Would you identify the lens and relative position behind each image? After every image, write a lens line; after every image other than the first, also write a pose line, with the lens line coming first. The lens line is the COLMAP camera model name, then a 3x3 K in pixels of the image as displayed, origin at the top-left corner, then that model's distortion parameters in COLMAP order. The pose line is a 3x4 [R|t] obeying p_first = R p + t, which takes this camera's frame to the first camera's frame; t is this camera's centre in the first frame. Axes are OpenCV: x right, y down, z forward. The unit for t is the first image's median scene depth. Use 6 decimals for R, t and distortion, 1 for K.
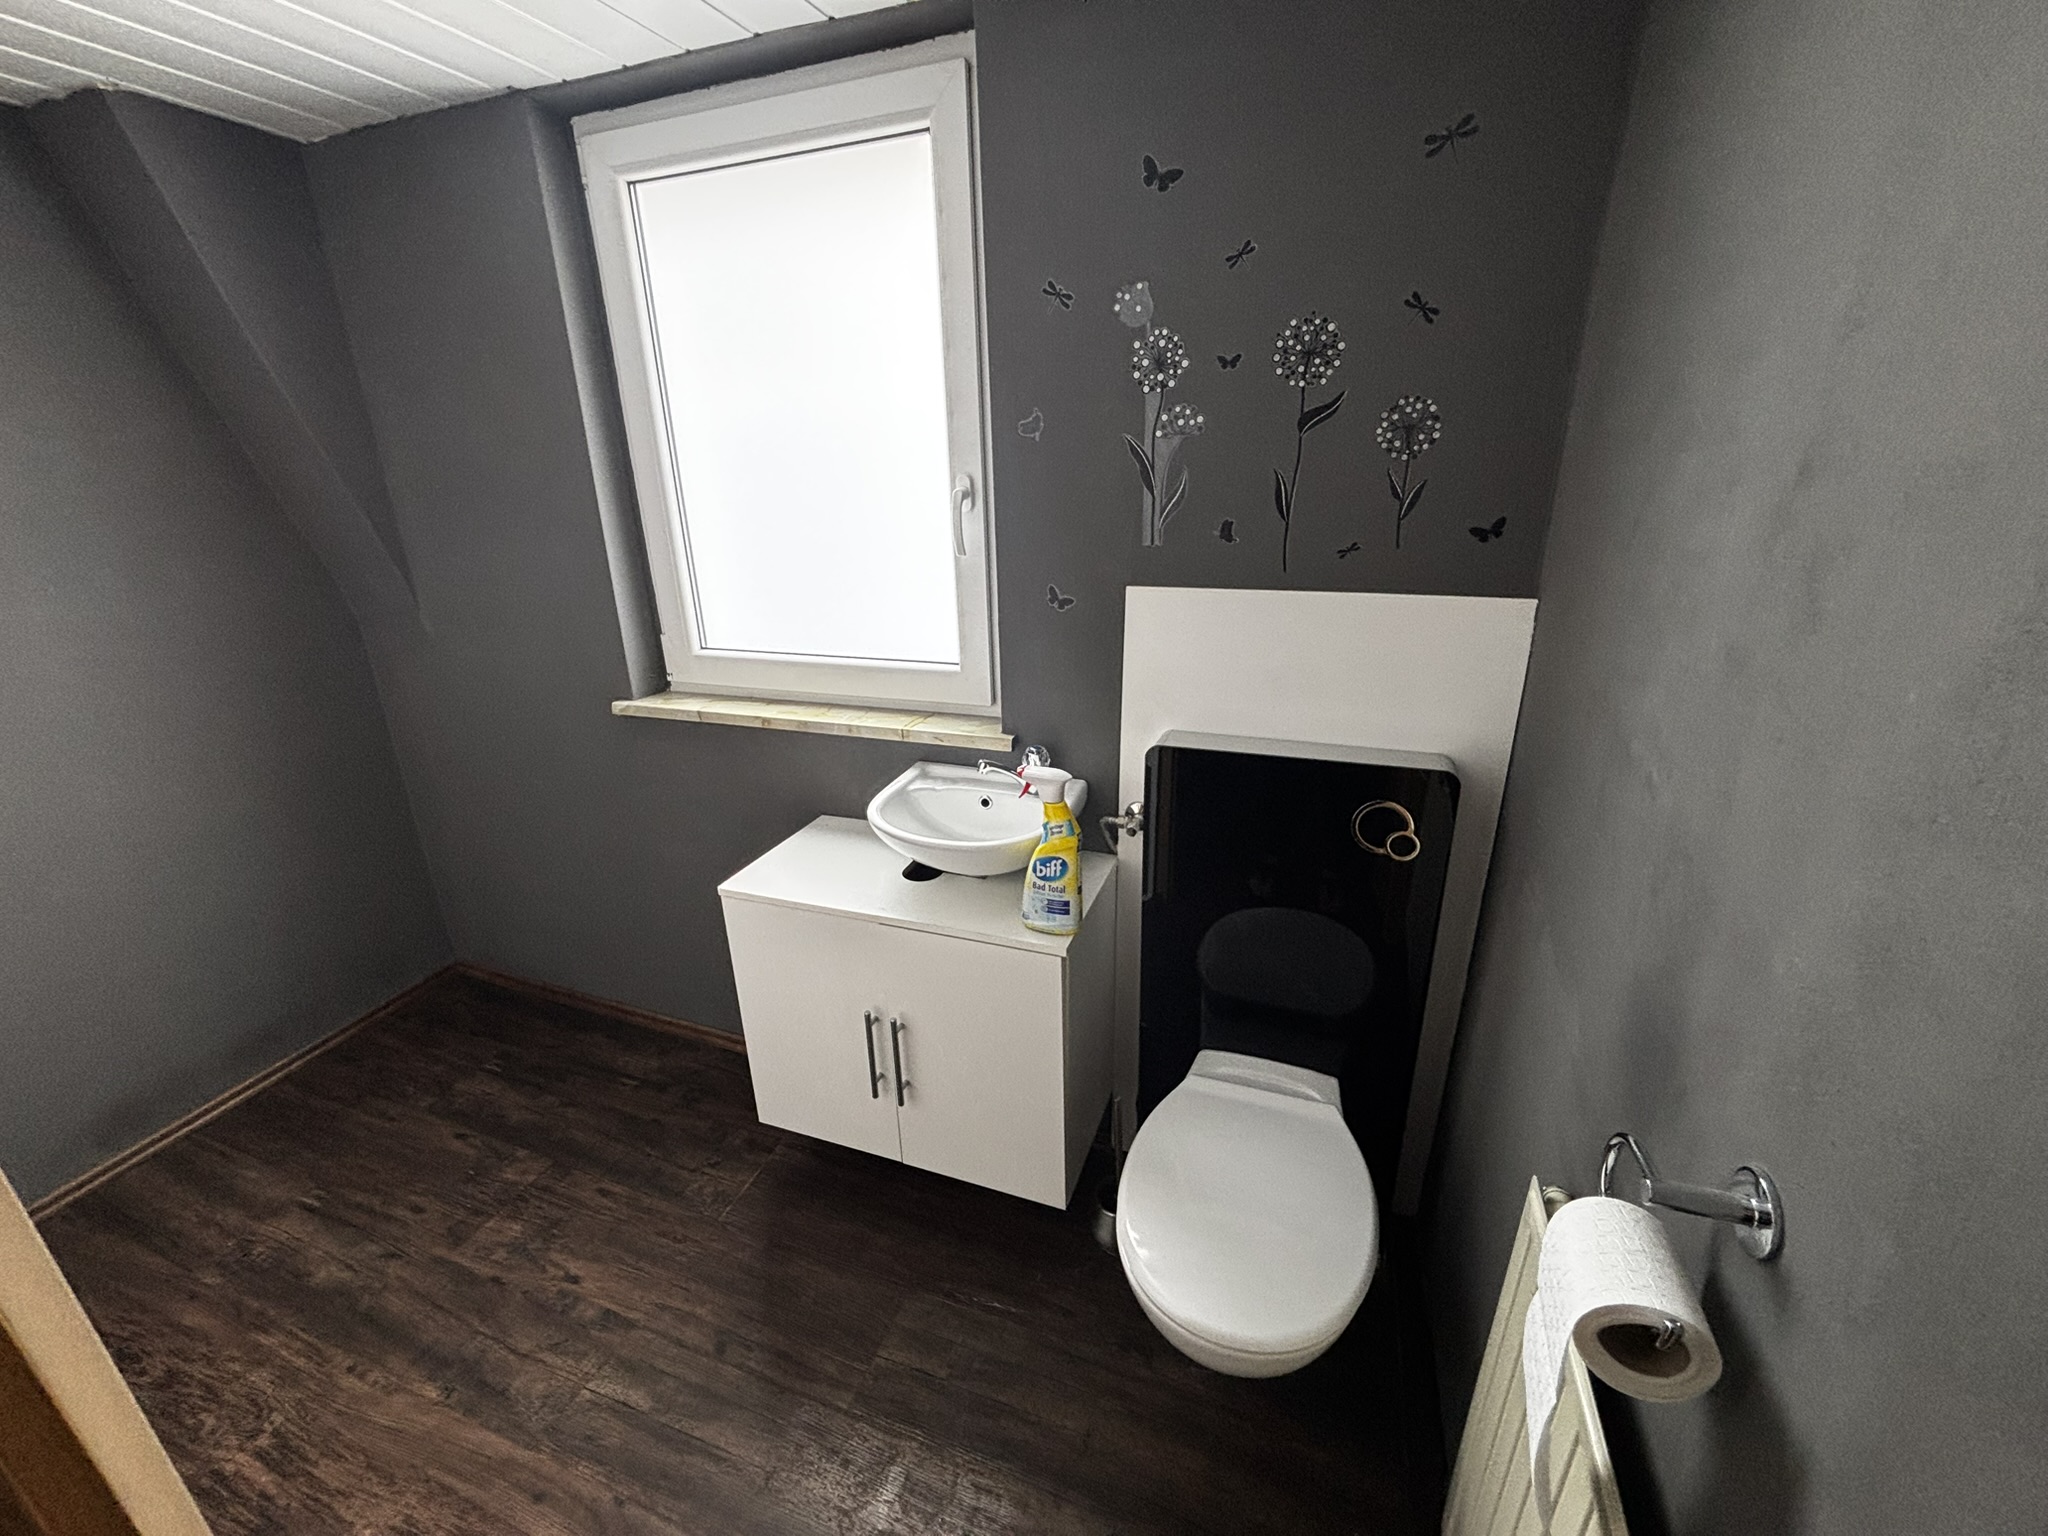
lens RADIAL K [[832.1, 0, 1026.1], [0, 832.1, 766.7], [0, 0, 1]] dist [0.002018, 0.001221]
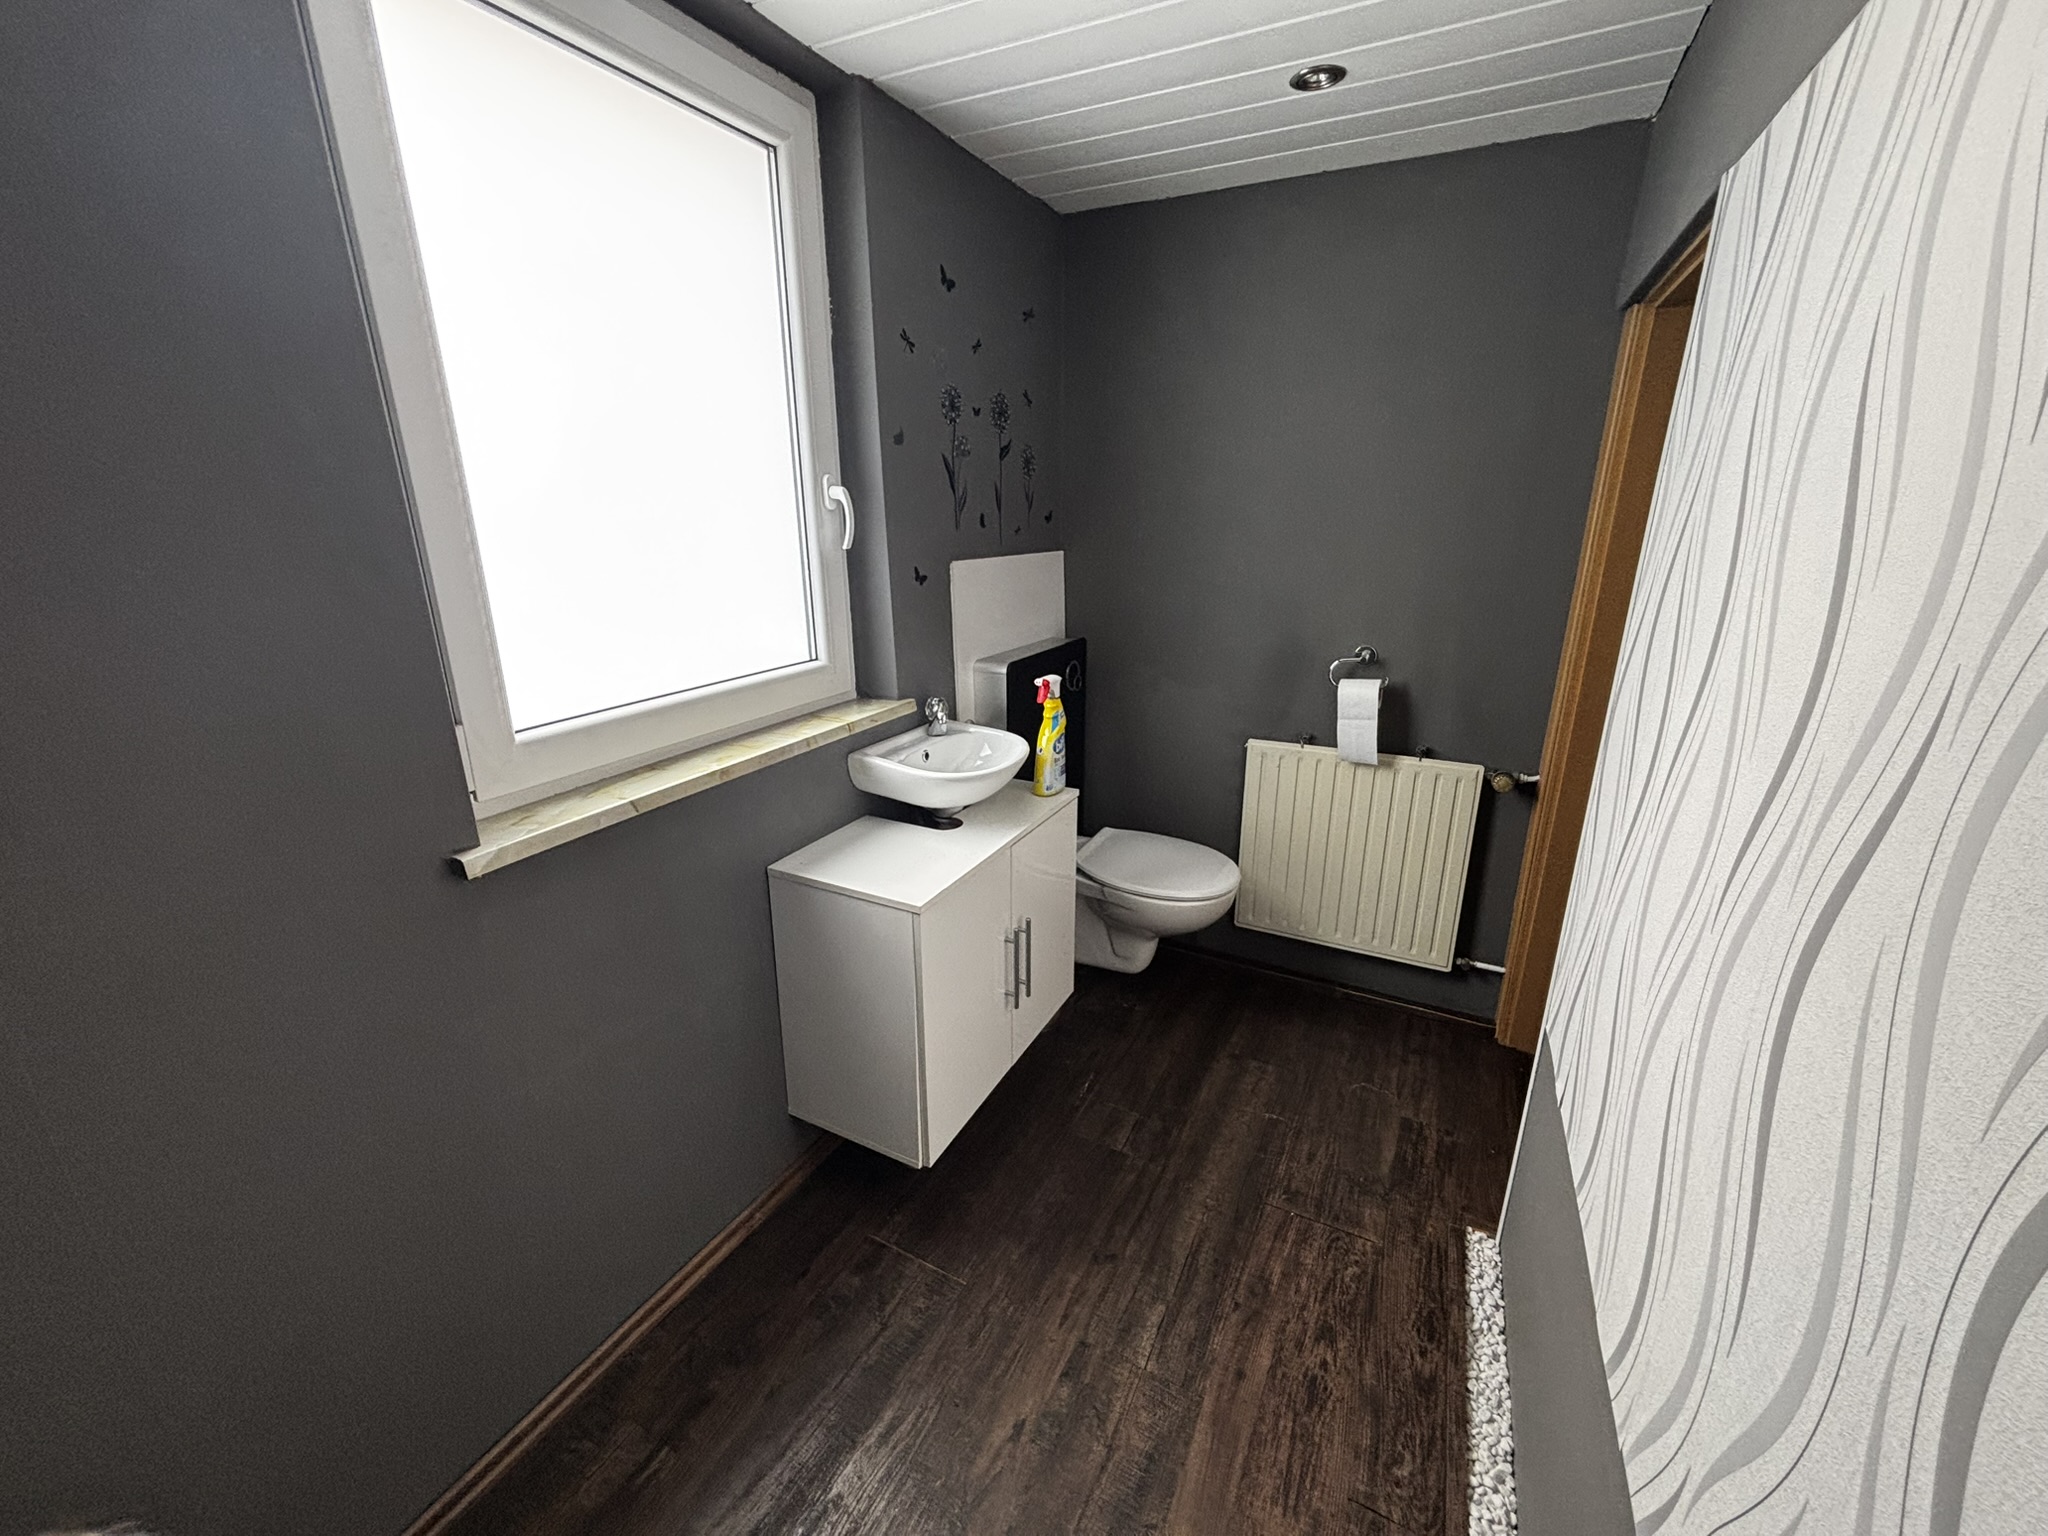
lens RADIAL K [[832.1, 0, 1028.6], [0, 832.1, 773.3], [0, 0, 1]] dist [0.002018, 0.001221]
pose [[0.116598, -0.279853, 0.952936, -1.267820], [0.342739, 0.911876, 0.225858, -0.164973], [-0.932167, 0.300274, 0.202240, 0.706647]]
